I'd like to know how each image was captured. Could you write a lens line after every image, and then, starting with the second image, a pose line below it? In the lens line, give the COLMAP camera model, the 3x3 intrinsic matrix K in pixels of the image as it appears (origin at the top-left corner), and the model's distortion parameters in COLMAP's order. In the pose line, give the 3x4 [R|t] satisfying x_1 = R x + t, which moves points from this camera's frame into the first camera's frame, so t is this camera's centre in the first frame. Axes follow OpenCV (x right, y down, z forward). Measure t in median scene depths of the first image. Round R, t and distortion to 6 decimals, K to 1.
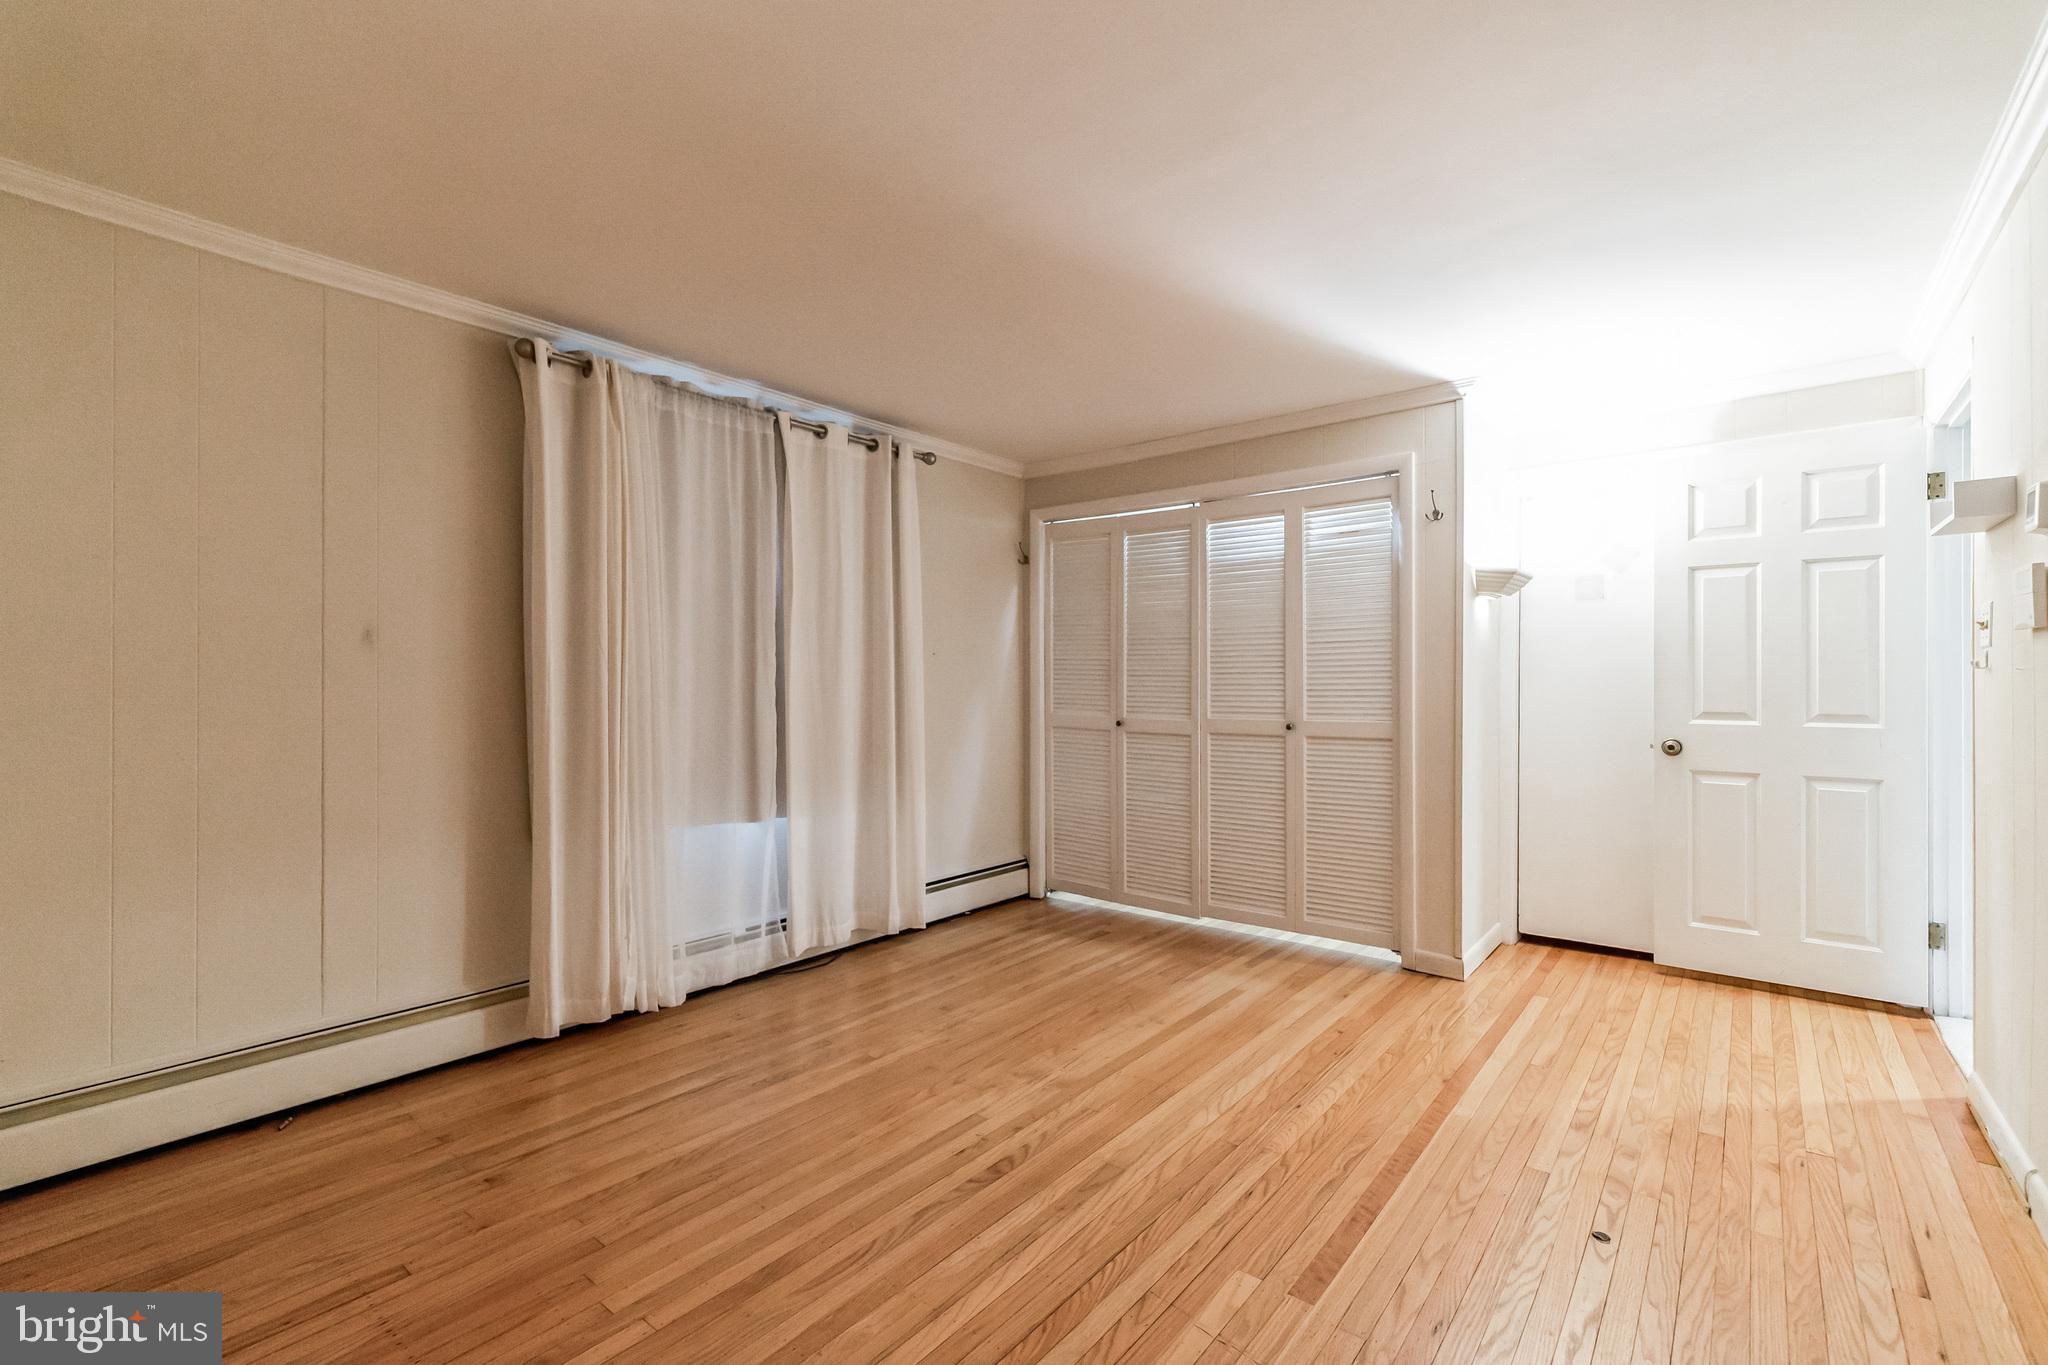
lens RADIAL K [[898.6, 0, 1021.9], [0, 898.6, 678.2], [0, 0, 1]] dist [-0.002353, -0.000963]
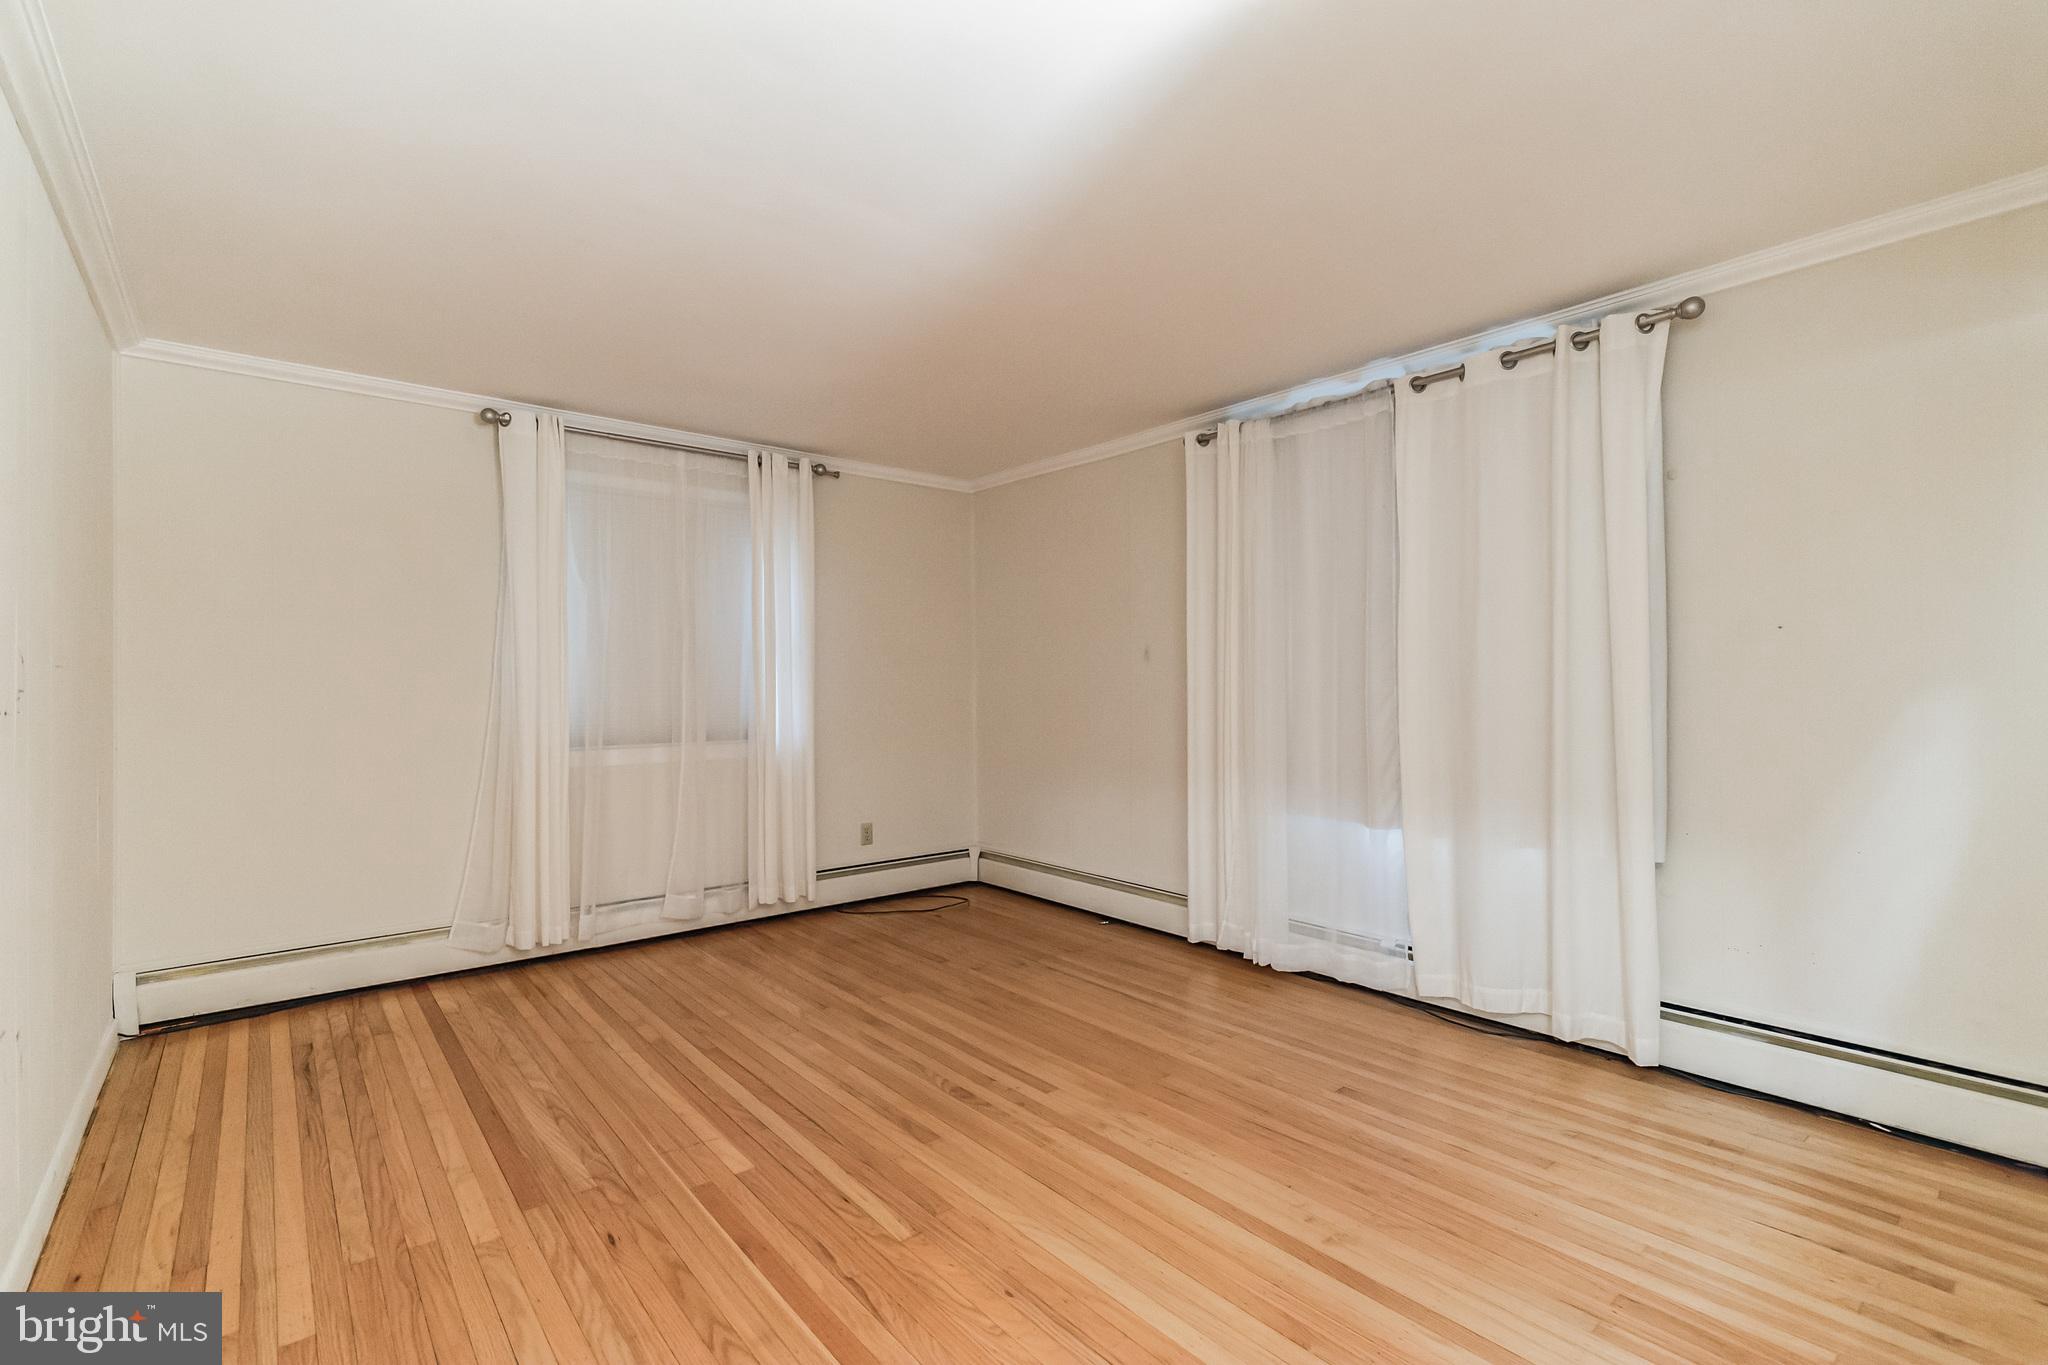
lens RADIAL K [[898.6, 0, 1022.0], [0, 898.6, 688.1], [0, 0, 1]] dist [-0.002353, -0.000963]
pose [[-0.183197, 0.008356, -0.983041, 0.930506], [0.012618, 0.999901, 0.006148, 0.001391], [0.982995, -0.011277, -0.183285, 1.076554]]
